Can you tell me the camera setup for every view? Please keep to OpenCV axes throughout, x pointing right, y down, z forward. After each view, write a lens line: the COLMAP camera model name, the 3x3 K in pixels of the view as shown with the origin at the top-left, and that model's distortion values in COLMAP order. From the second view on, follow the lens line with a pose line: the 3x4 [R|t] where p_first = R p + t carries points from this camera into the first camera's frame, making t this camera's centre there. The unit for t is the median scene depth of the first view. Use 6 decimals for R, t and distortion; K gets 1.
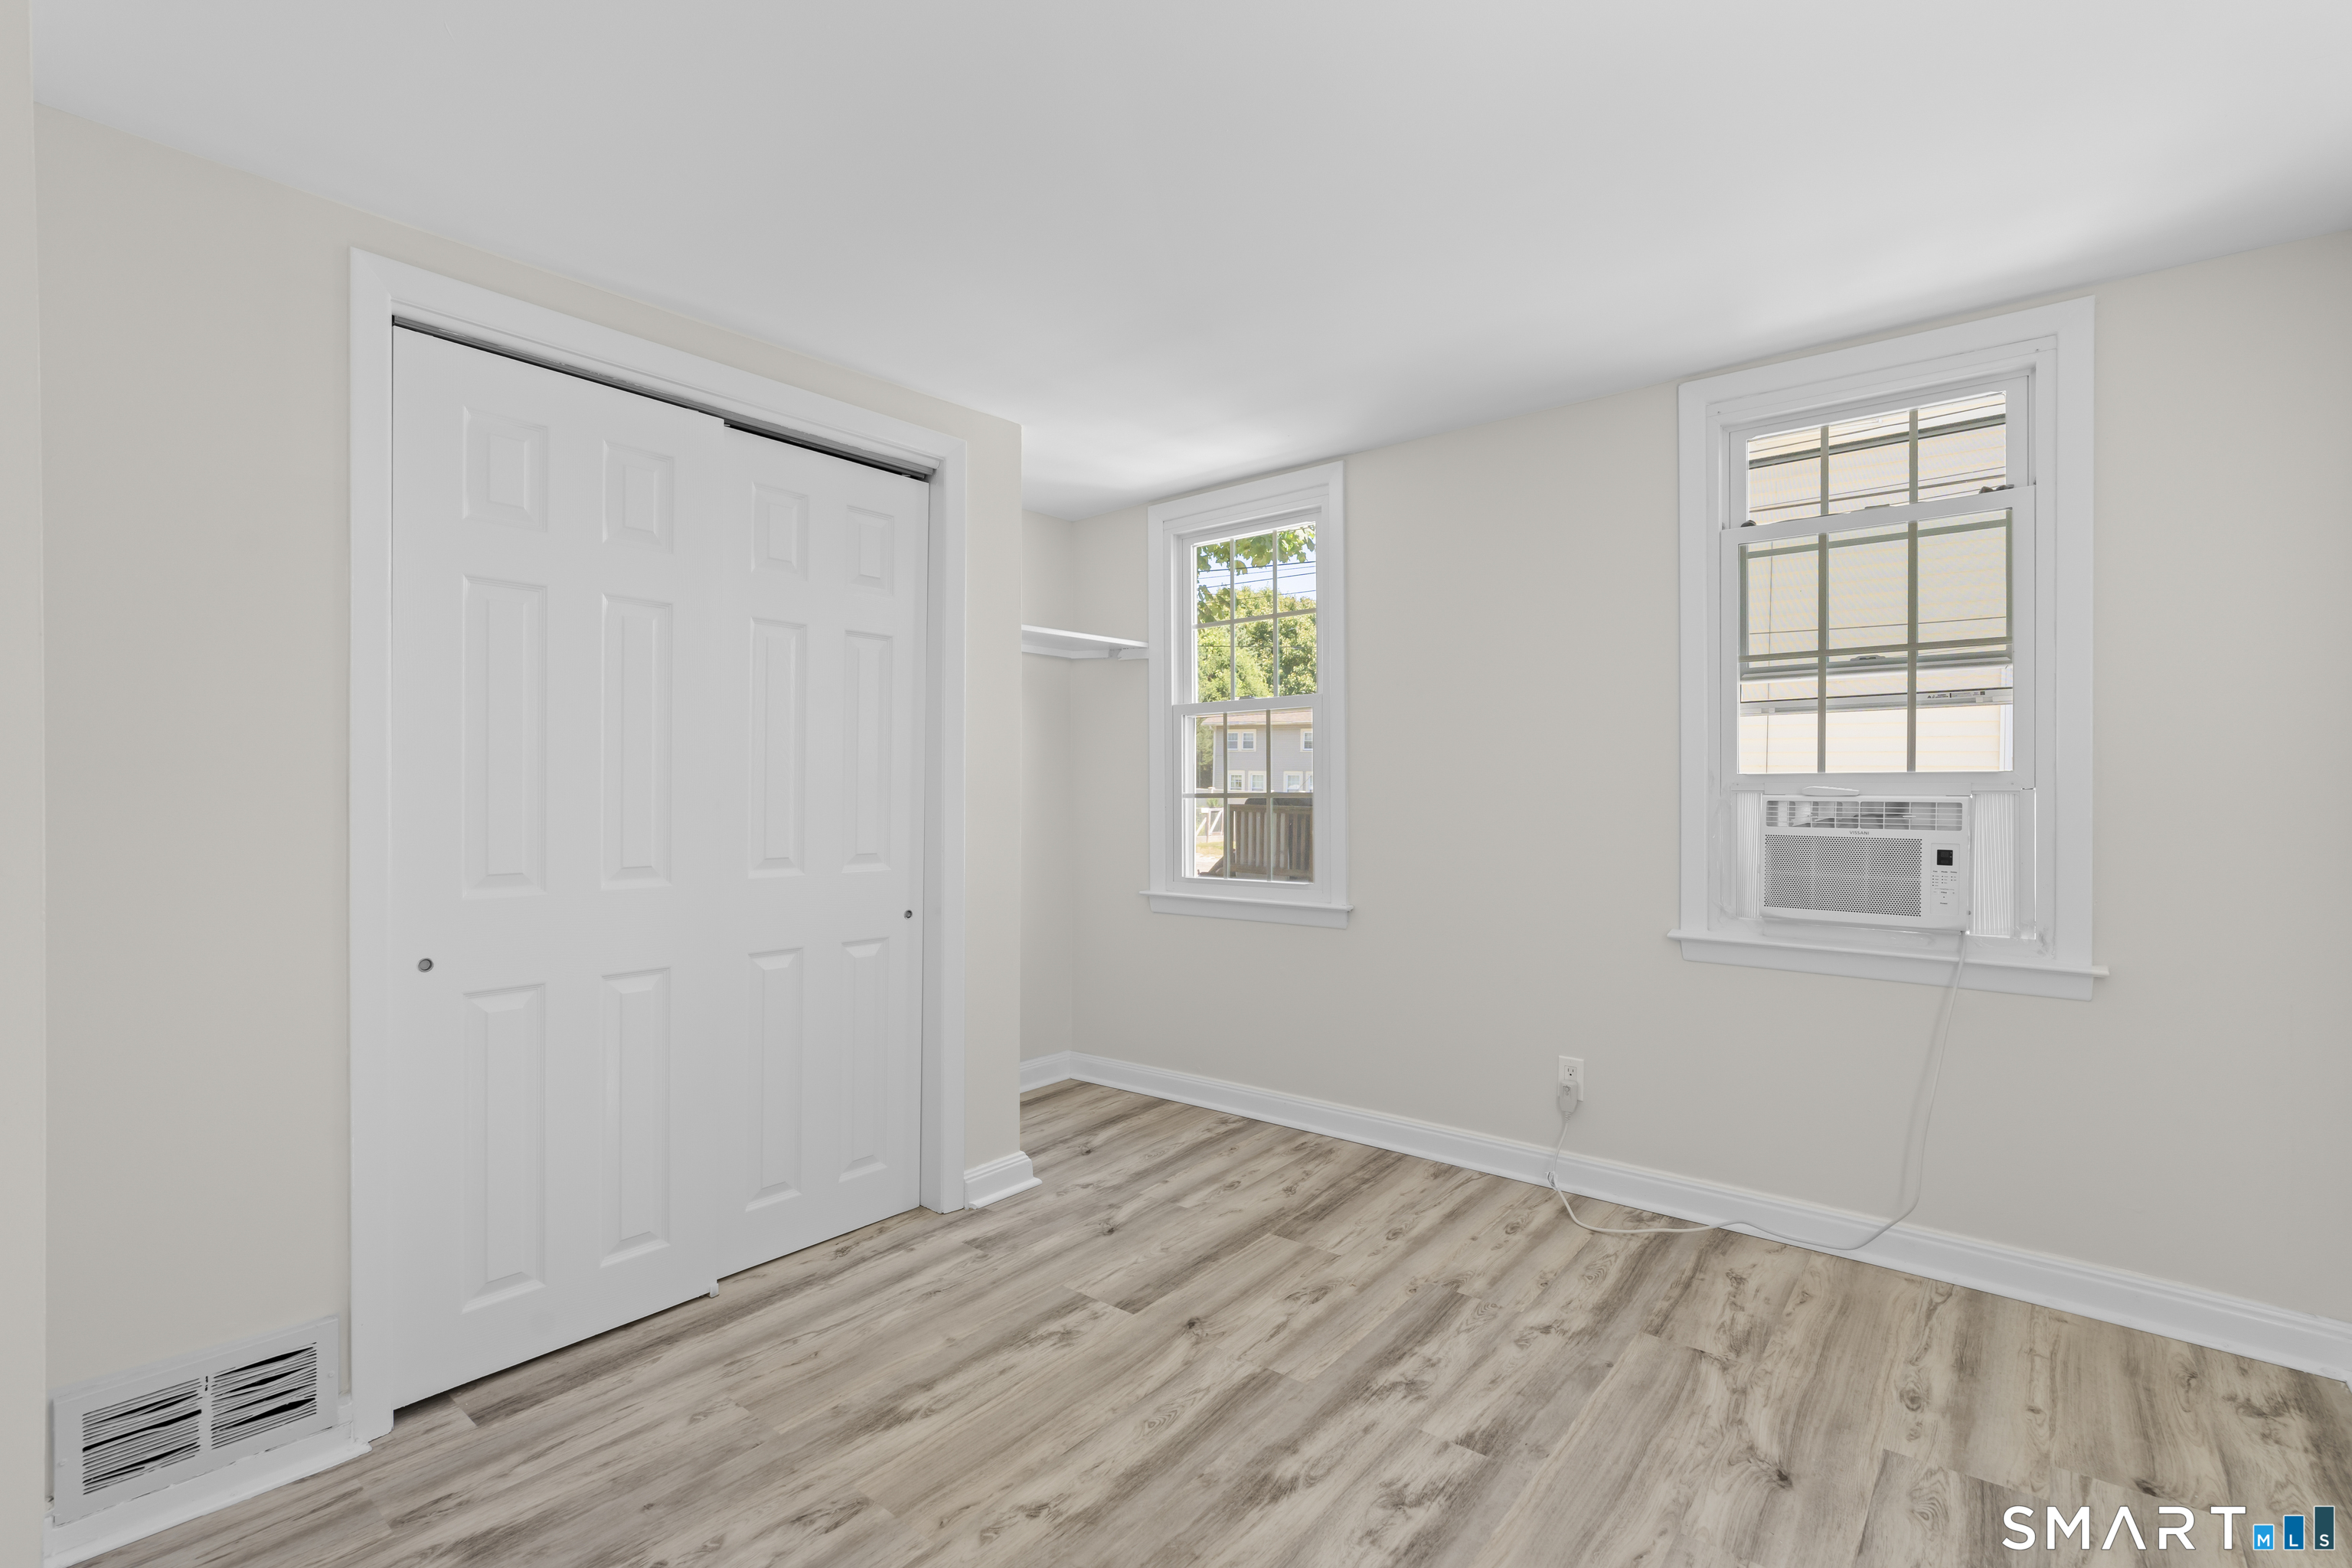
lens RADIAL K [[1074.4, 0, 1171.9], [0, 1074.4, 793.0], [0, 0, 1]] dist [-0.001480, 0.000090]
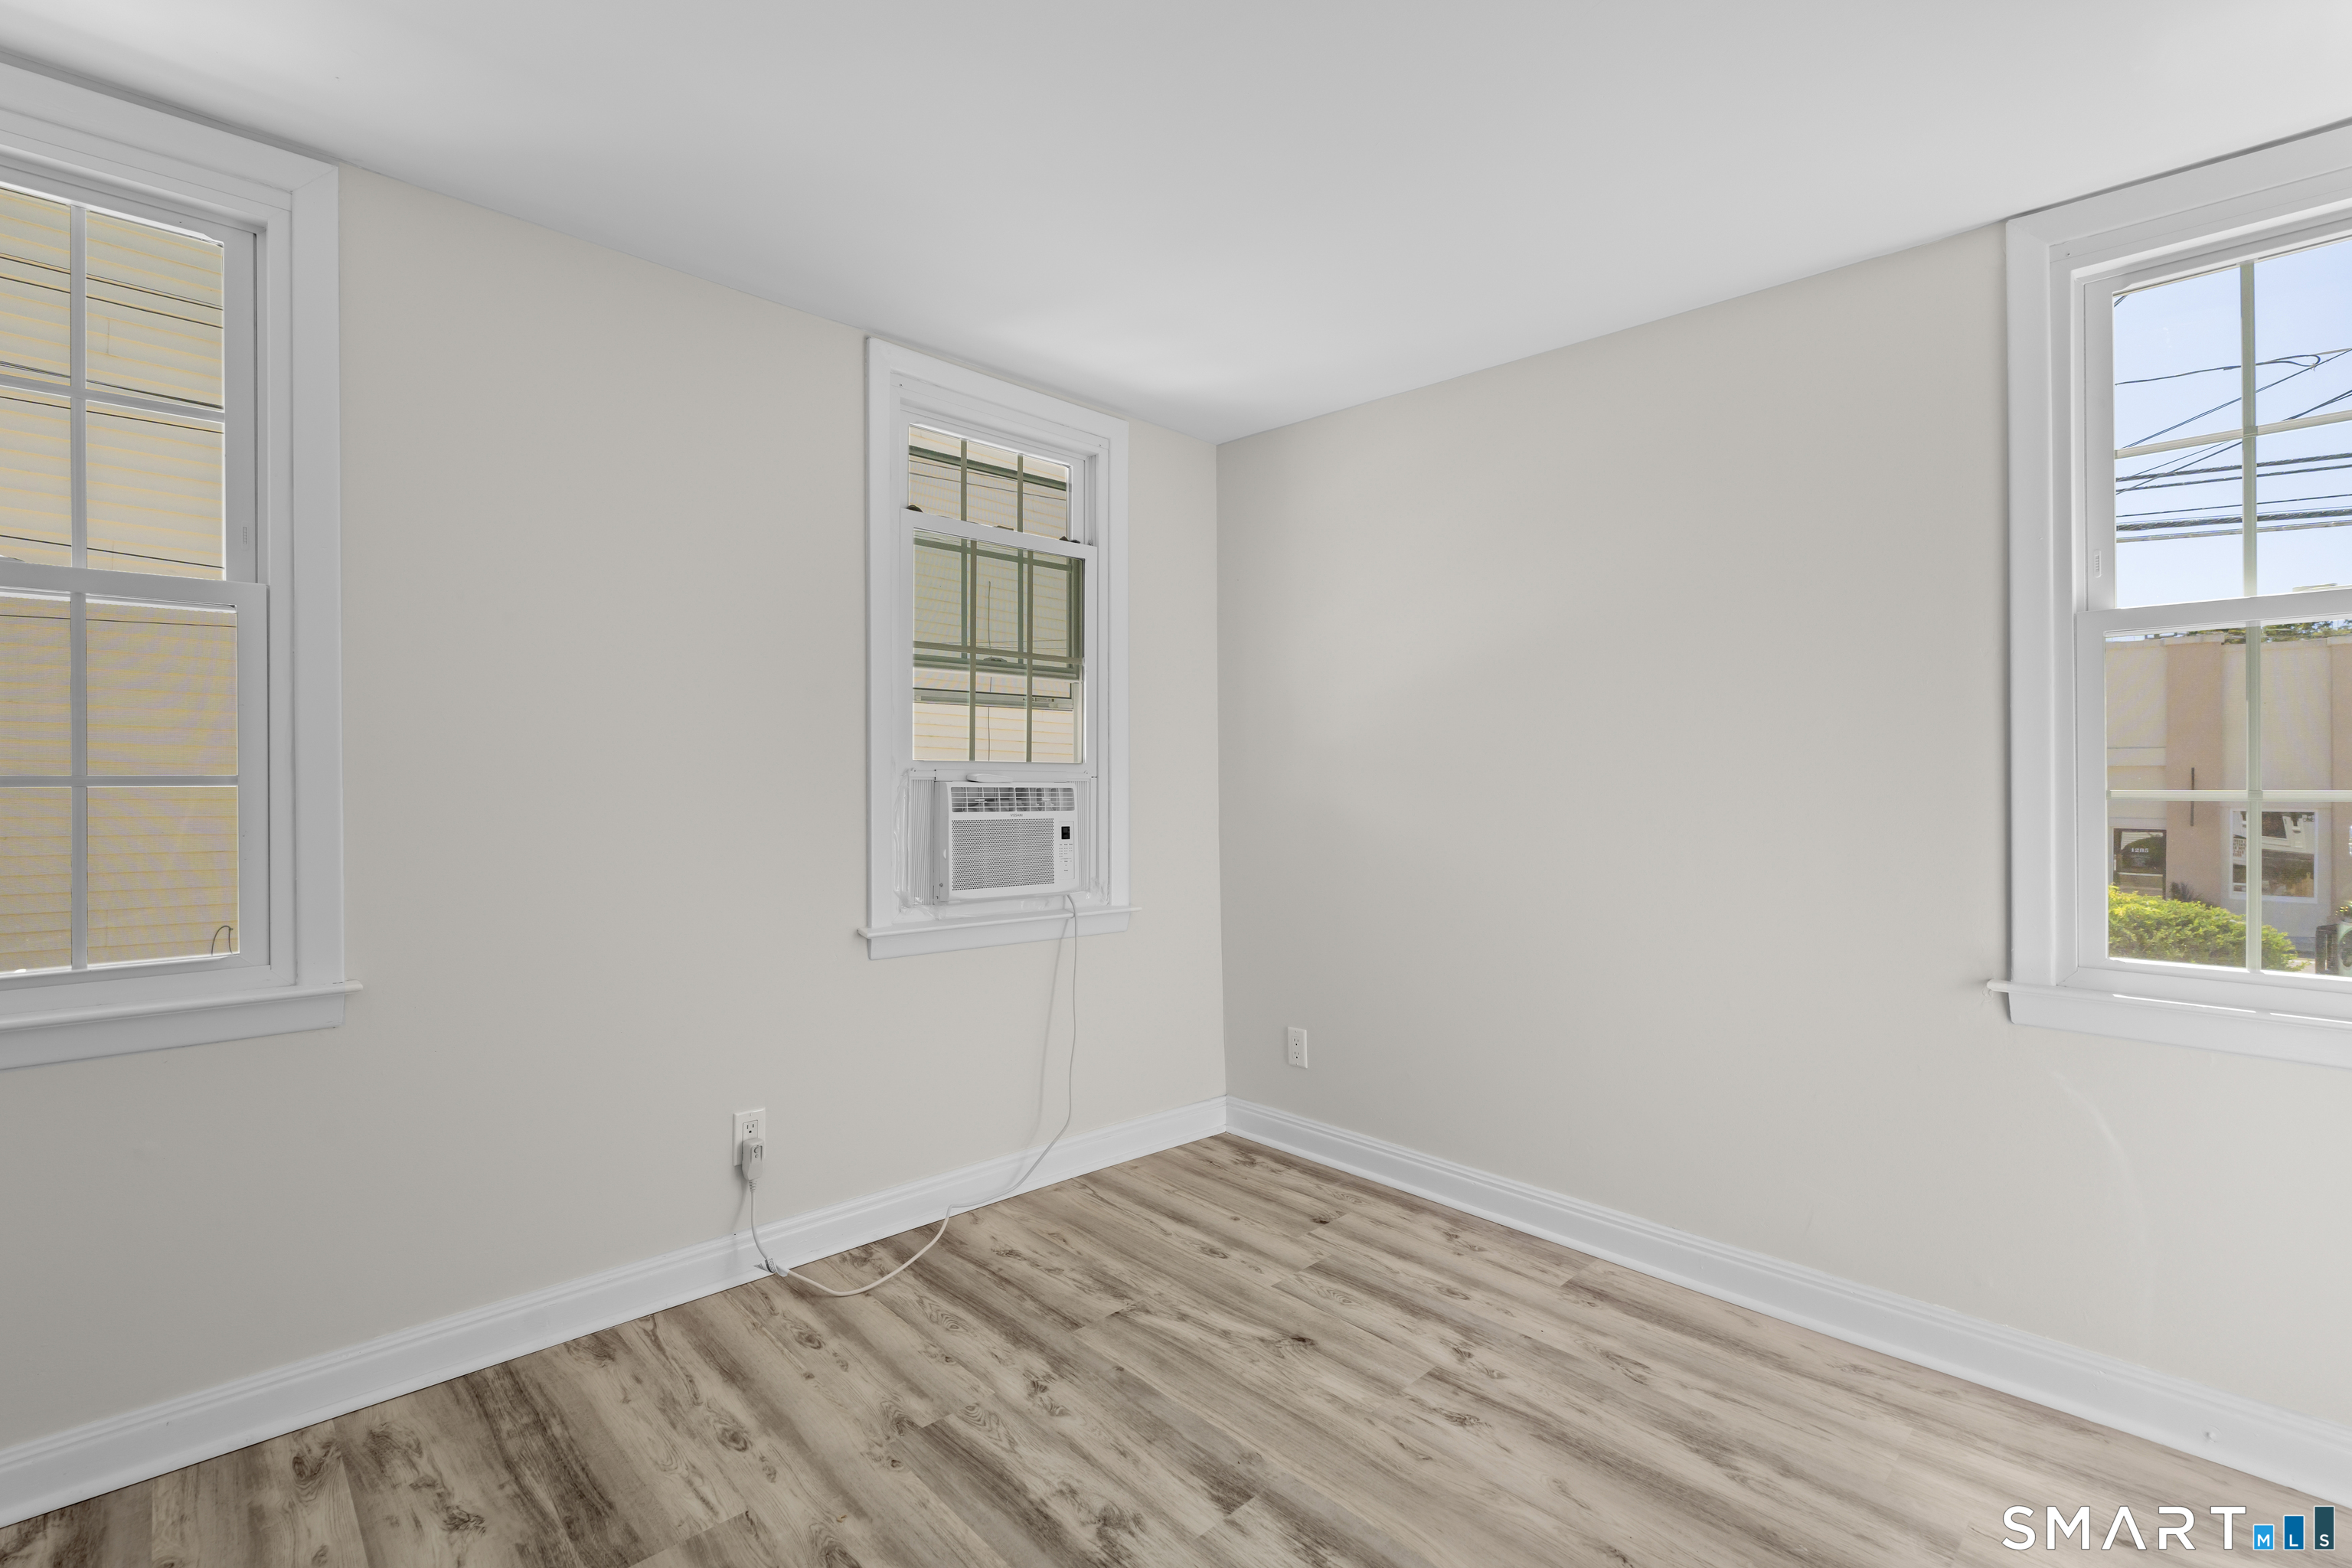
lens RADIAL K [[1074.4, 0, 1171.9], [0, 1074.4, 793.0], [0, 0, 1]] dist [-0.001480, 0.000090]
pose [[0.101622, -0.005253, 0.994809, -0.481620], [0.001357, 0.999986, 0.005141, 0.008353], [-0.994822, 0.000828, 0.101628, 0.752798]]
